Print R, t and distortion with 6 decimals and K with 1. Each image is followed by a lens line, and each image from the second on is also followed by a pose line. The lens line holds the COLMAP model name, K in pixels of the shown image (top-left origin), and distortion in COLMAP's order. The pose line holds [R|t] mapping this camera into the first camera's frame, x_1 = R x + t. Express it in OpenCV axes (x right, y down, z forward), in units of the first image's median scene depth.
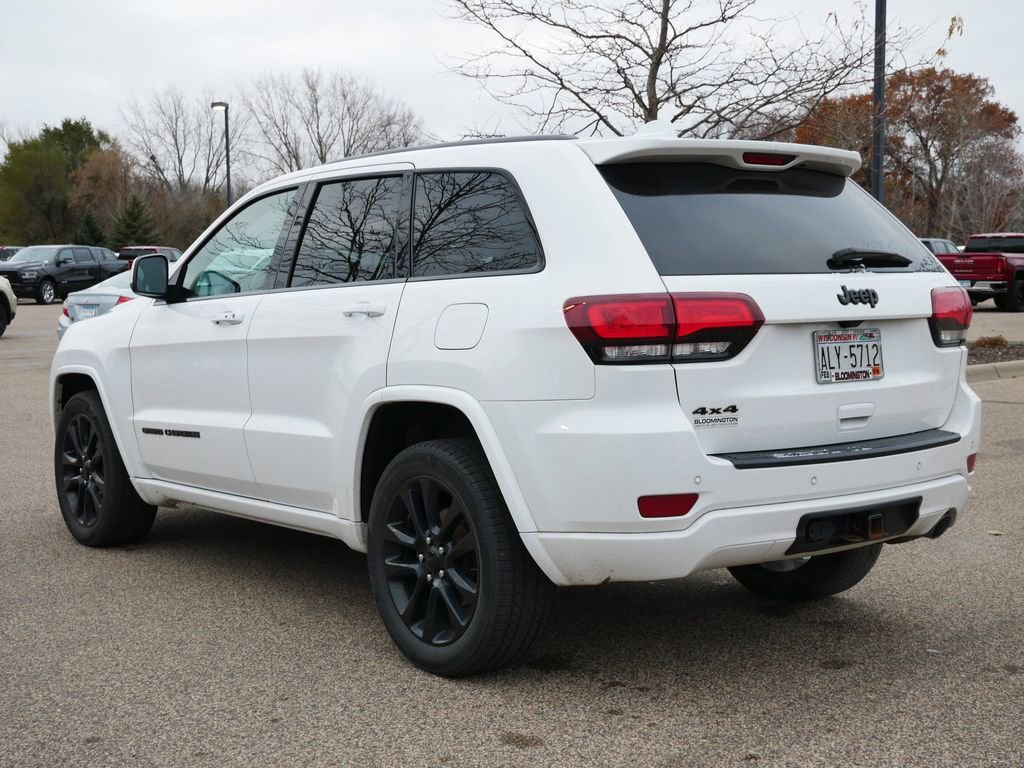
lens RADIAL K [[1416.5, 0, 512.0], [0, 1416.5, 384.0], [0, 0, 1]] dist [0.037145, 0.040510]
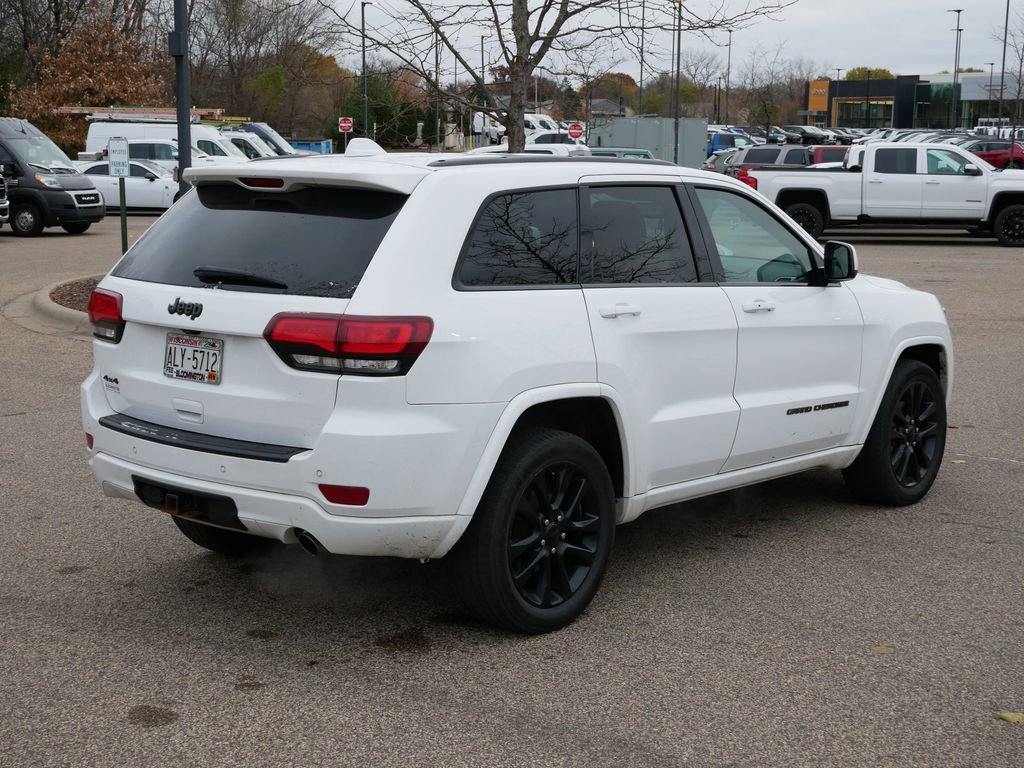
lens RADIAL K [[1515.2, 0, 512.0], [0, 1515.2, 384.0], [0, 0, 1]] dist [0.039716, 0.055171]
pose [[0.209431, 0.152054, -0.965929, 1.478554], [-0.087880, 0.986765, 0.136281, -0.189405], [0.973866, 0.056344, 0.220021, 0.969073]]
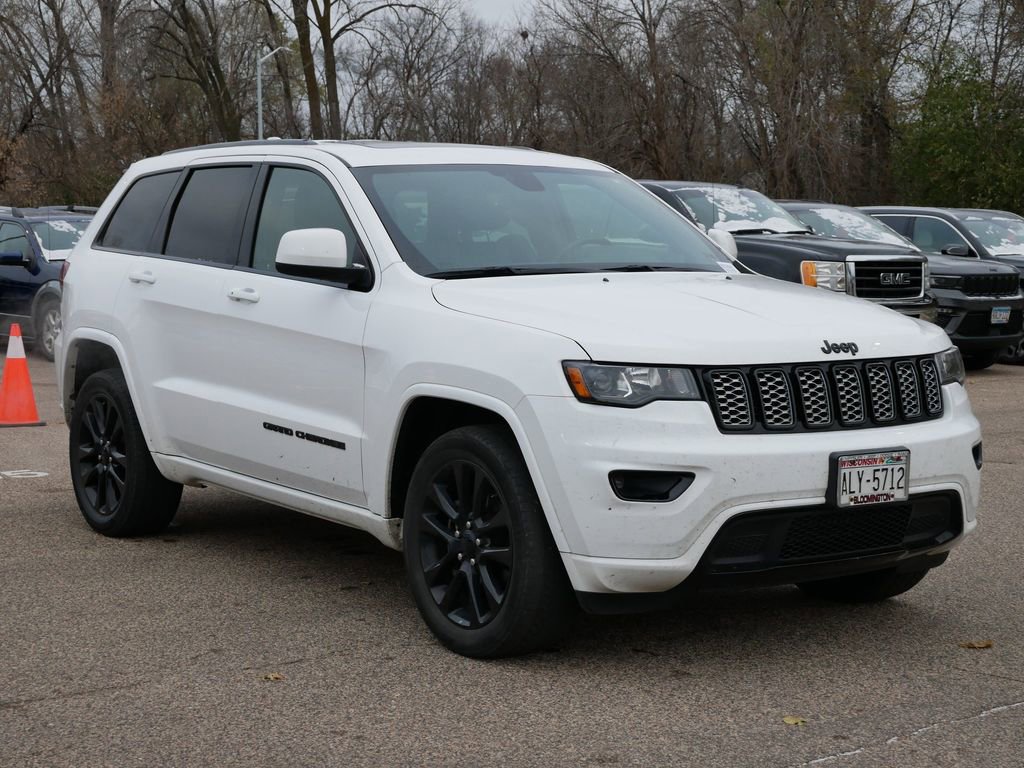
lens RADIAL K [[1912.6, 0, 512.0], [0, 1912.6, 384.0], [0, 0, 1]] dist [0.033485, 0.042482]
pose [[-0.999083, 0.005499, 0.042470, -0.225252], [0.012176, 0.987268, 0.158598, -0.270662], [-0.041057, 0.158970, -0.986429, 3.193544]]
